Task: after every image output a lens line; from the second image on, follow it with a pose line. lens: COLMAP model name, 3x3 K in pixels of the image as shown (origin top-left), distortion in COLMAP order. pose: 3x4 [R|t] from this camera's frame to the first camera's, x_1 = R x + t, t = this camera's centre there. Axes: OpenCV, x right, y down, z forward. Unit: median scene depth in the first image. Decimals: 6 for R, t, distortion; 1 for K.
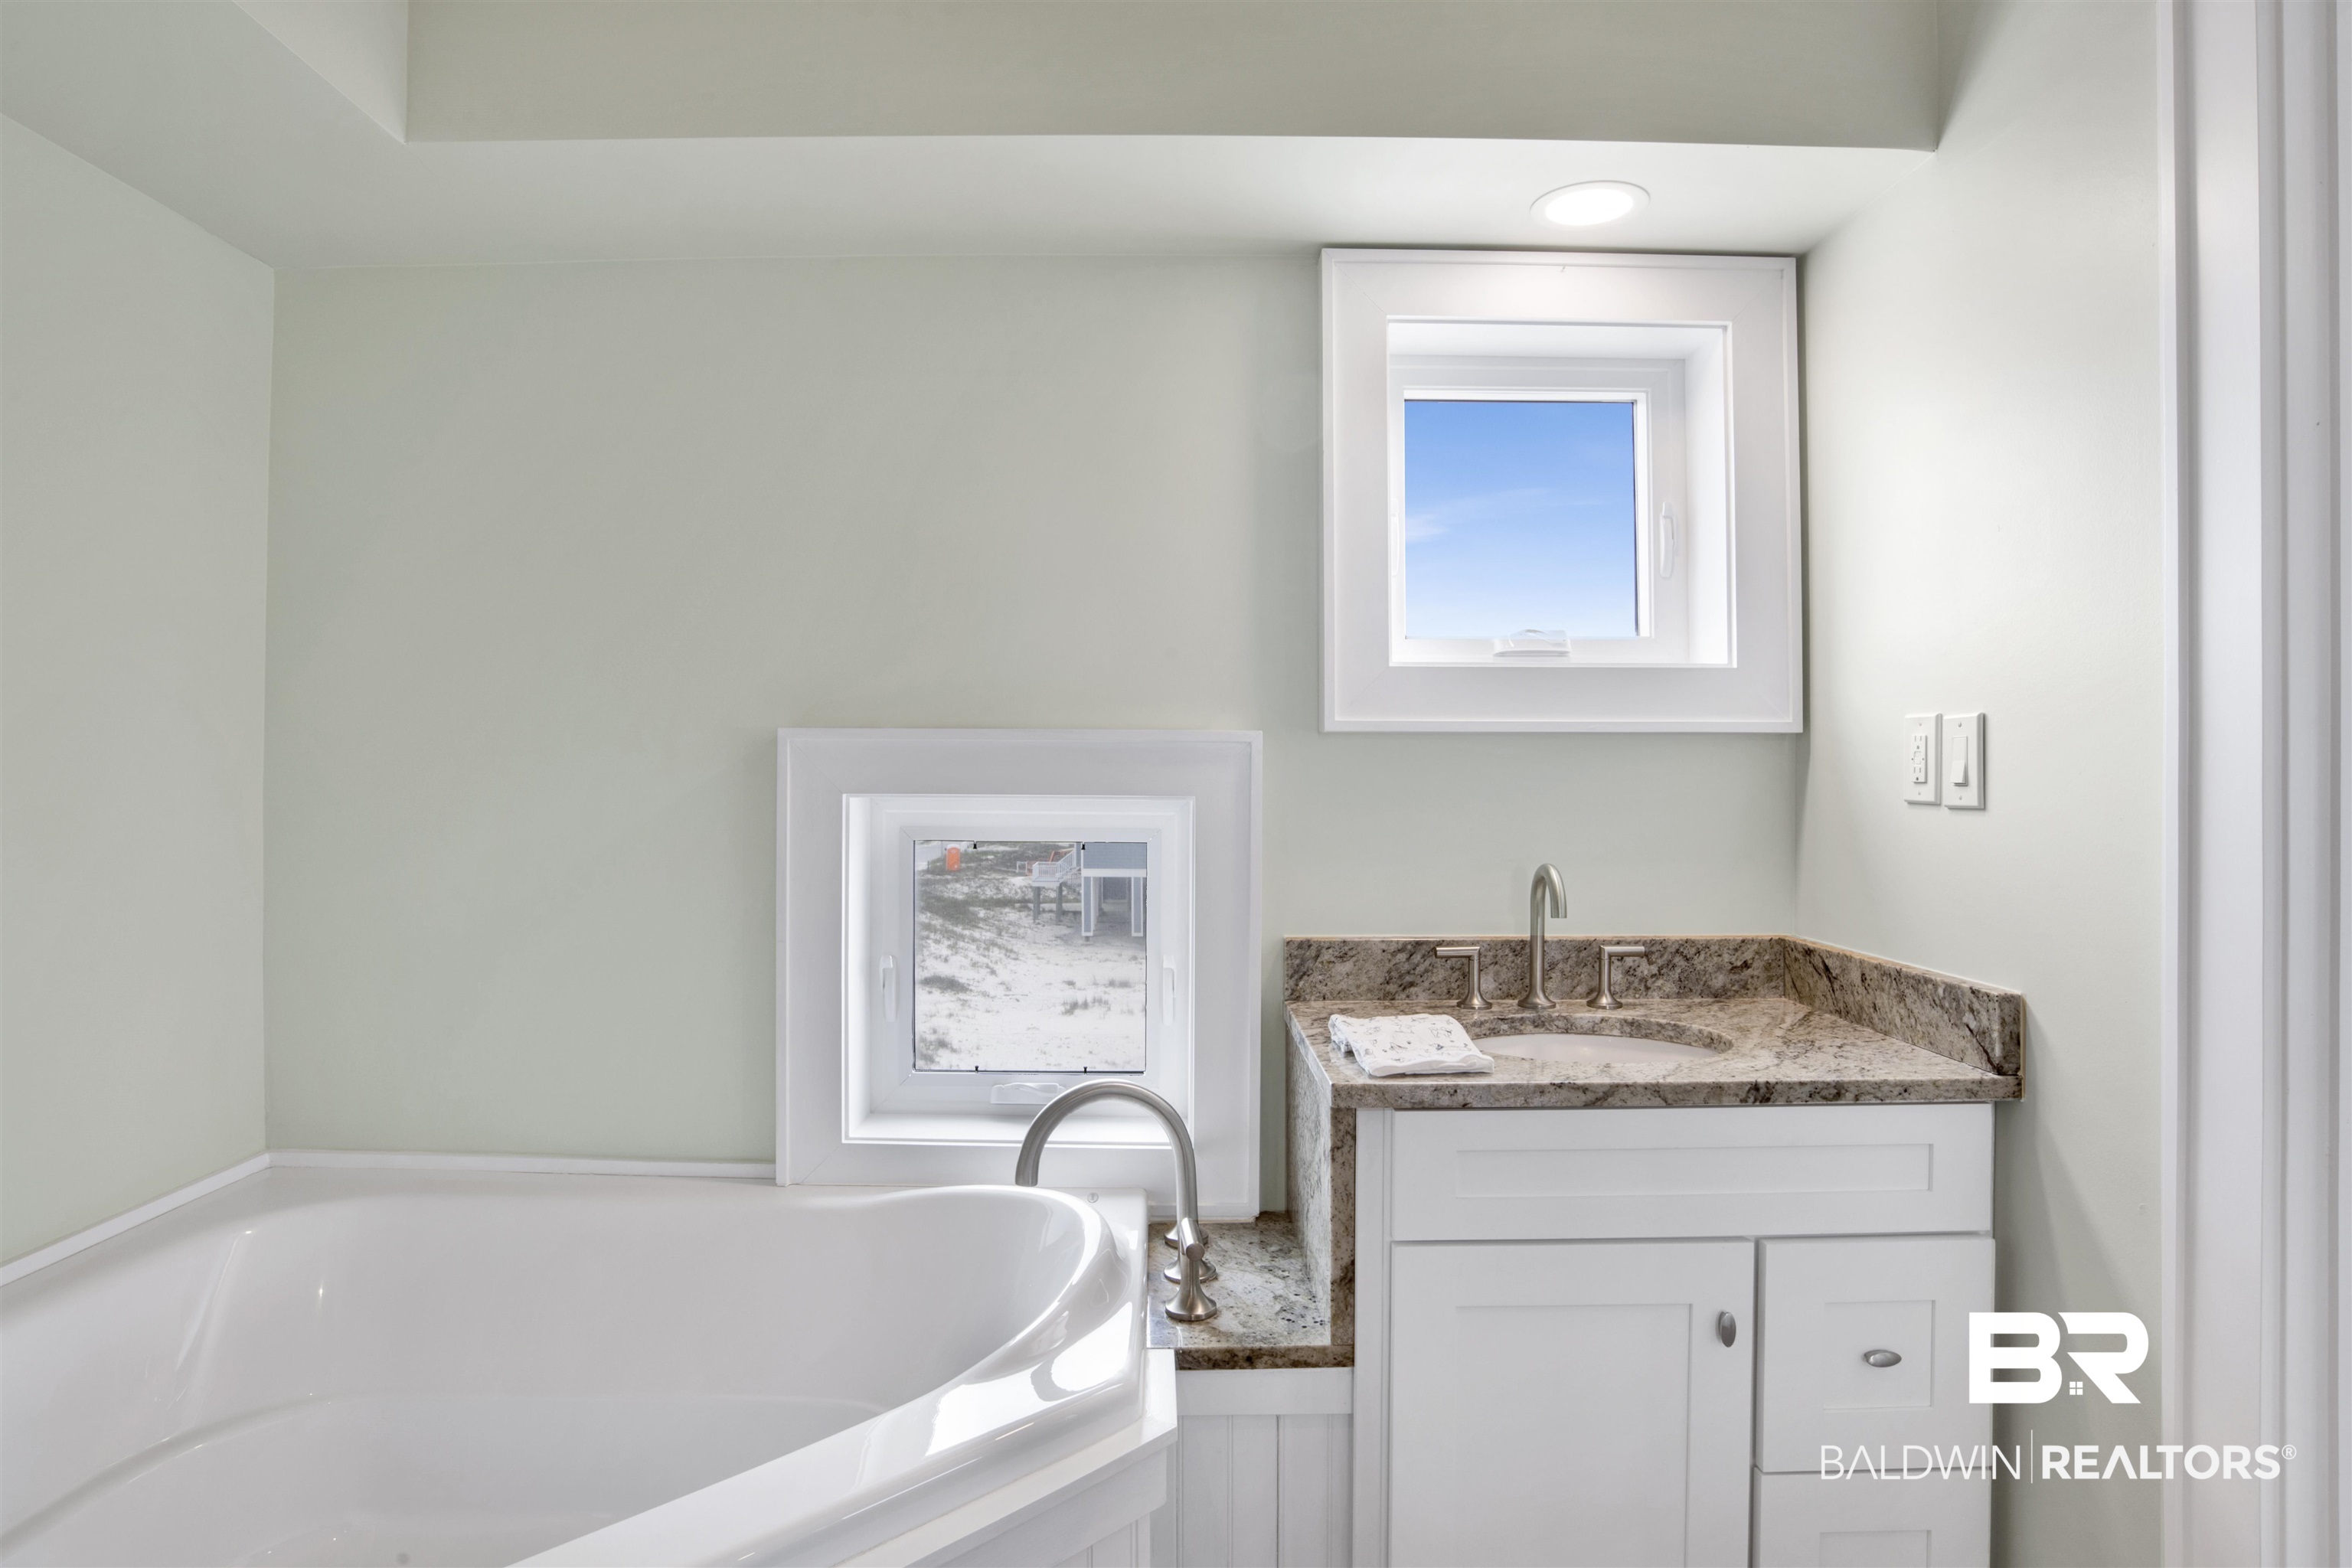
lens RADIAL K [[1273.5, 0, 1176.0], [0, 1273.5, 784.0], [0, 0, 1]] dist [-0.051733, 0.015854]
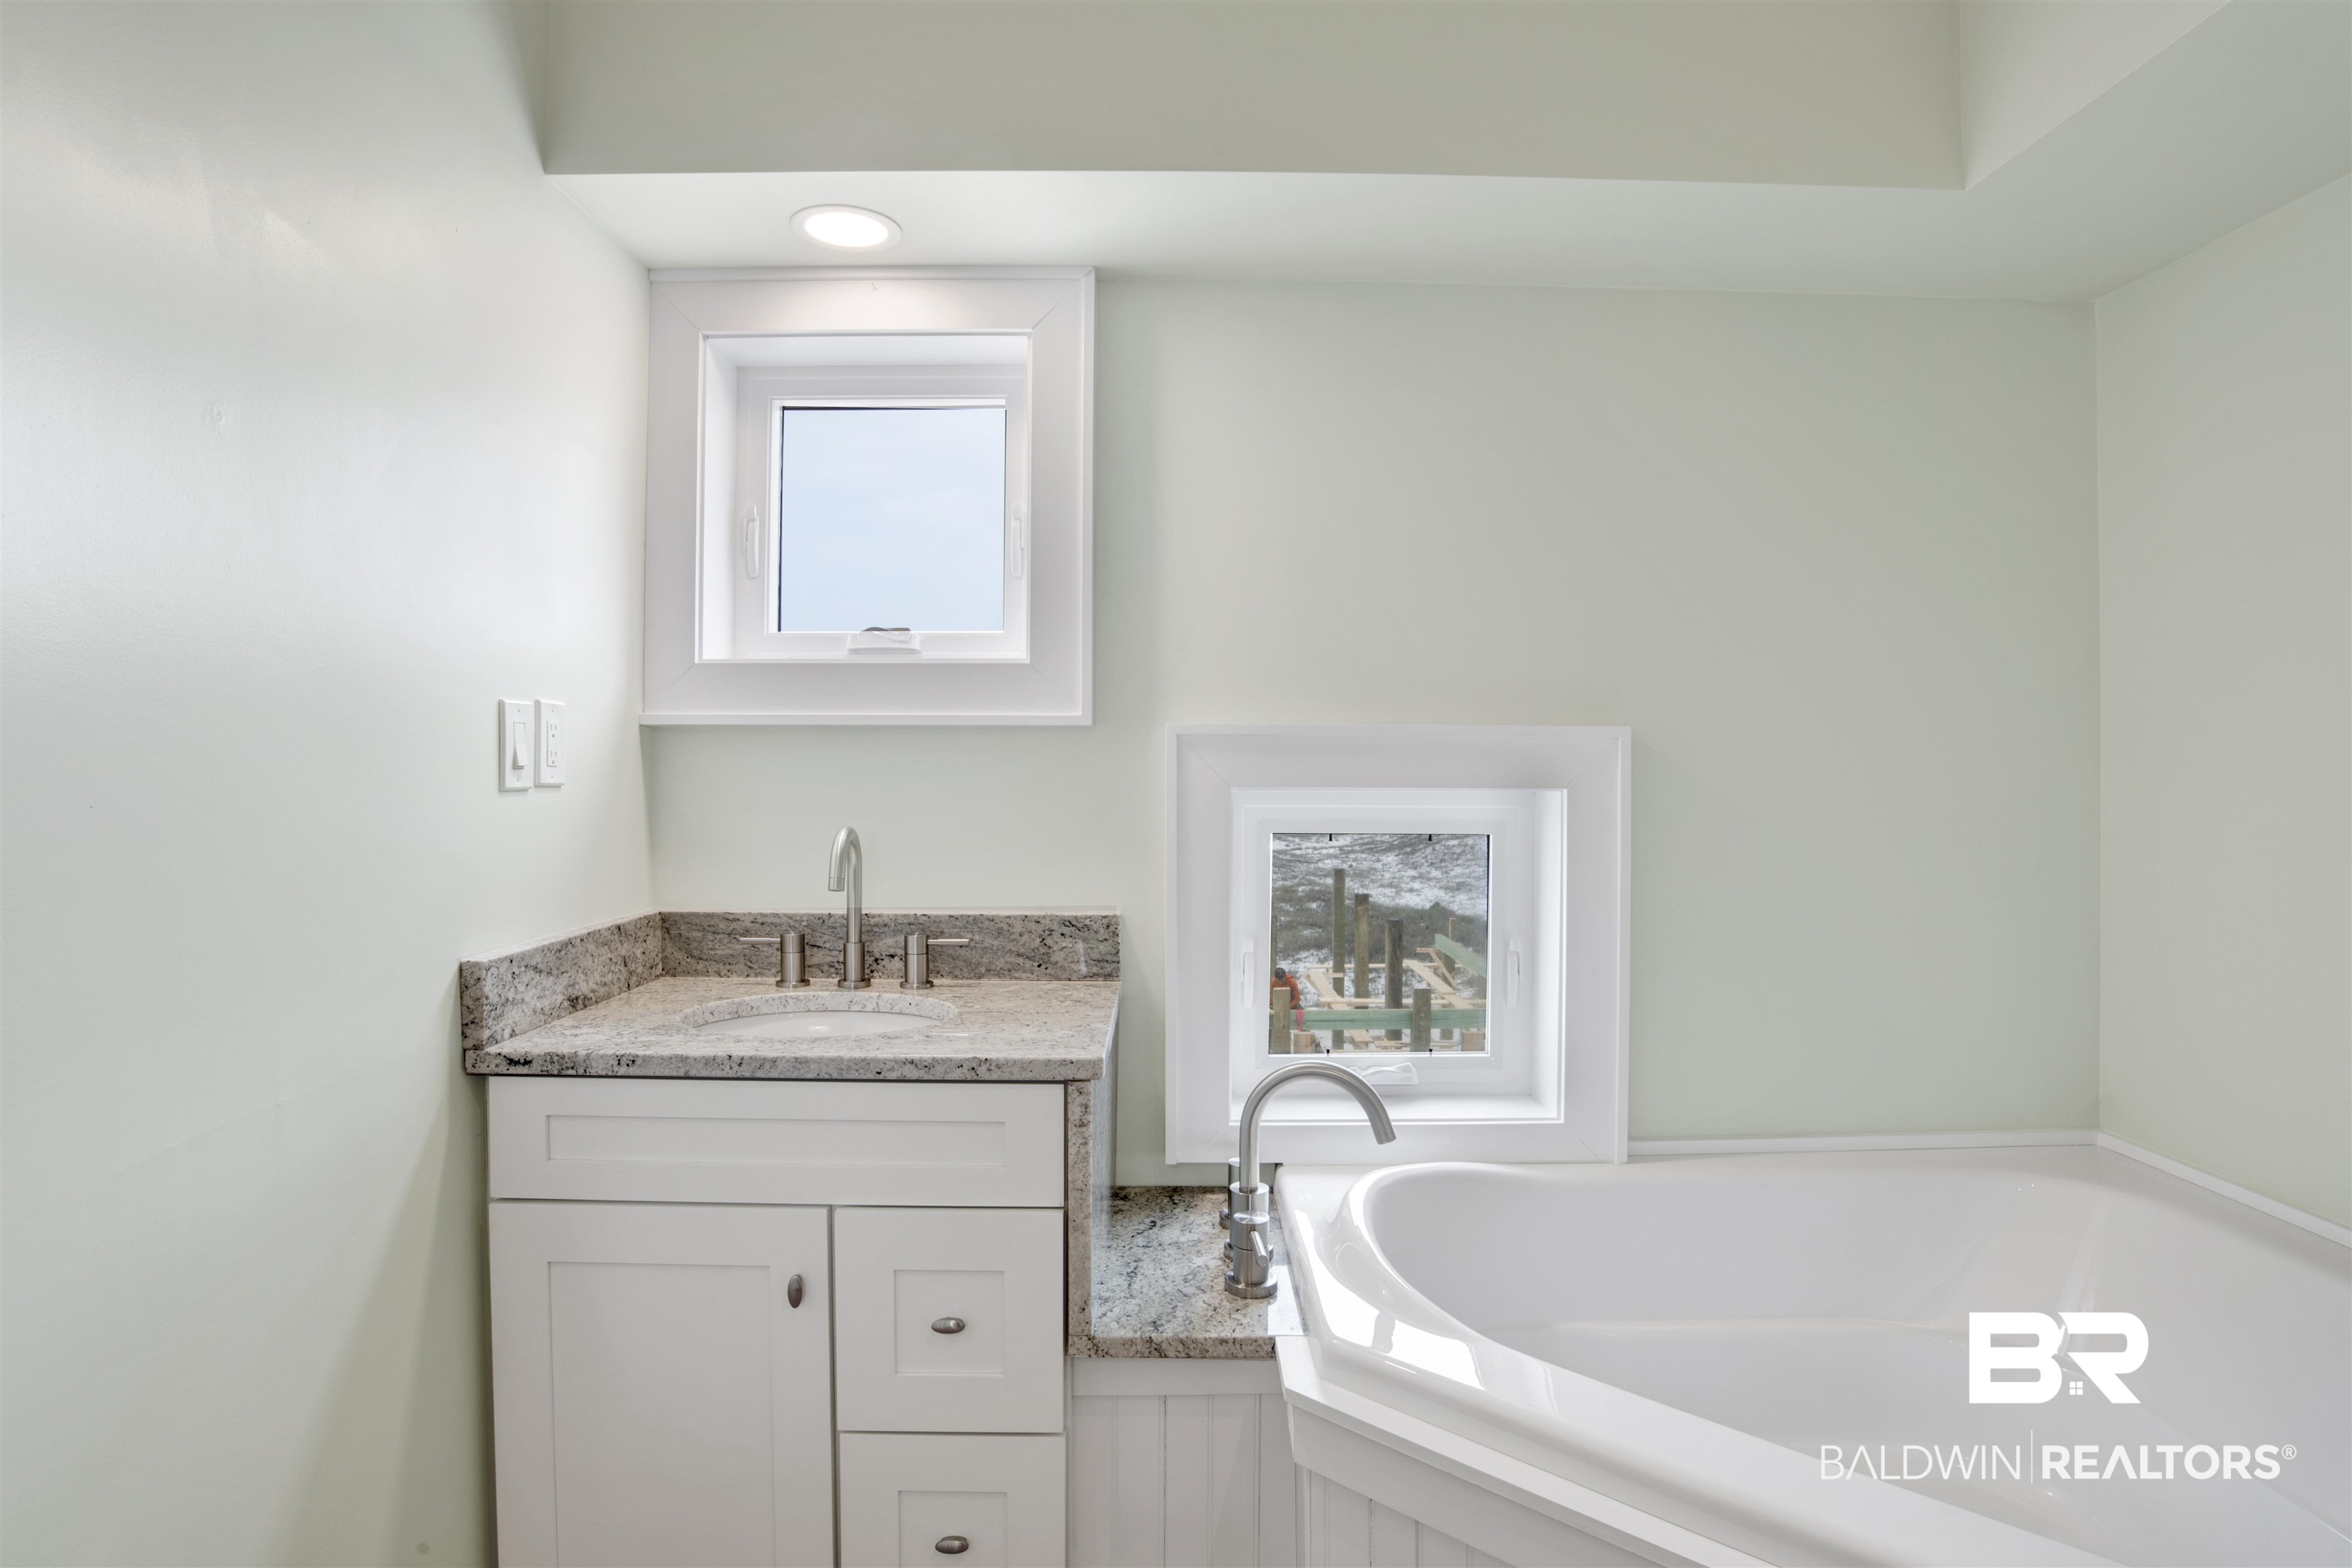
lens RADIAL K [[1239.5, 0, 1176.0], [0, 1239.5, 784.0], [0, 0, 1]] dist [-0.033364, 0.000349]
pose [[0.999564, 0.005211, -0.029077, 0.598460], [-0.005163, 0.999985, 0.001735, 0.004764], [0.029086, -0.001584, 0.999576, -0.016311]]
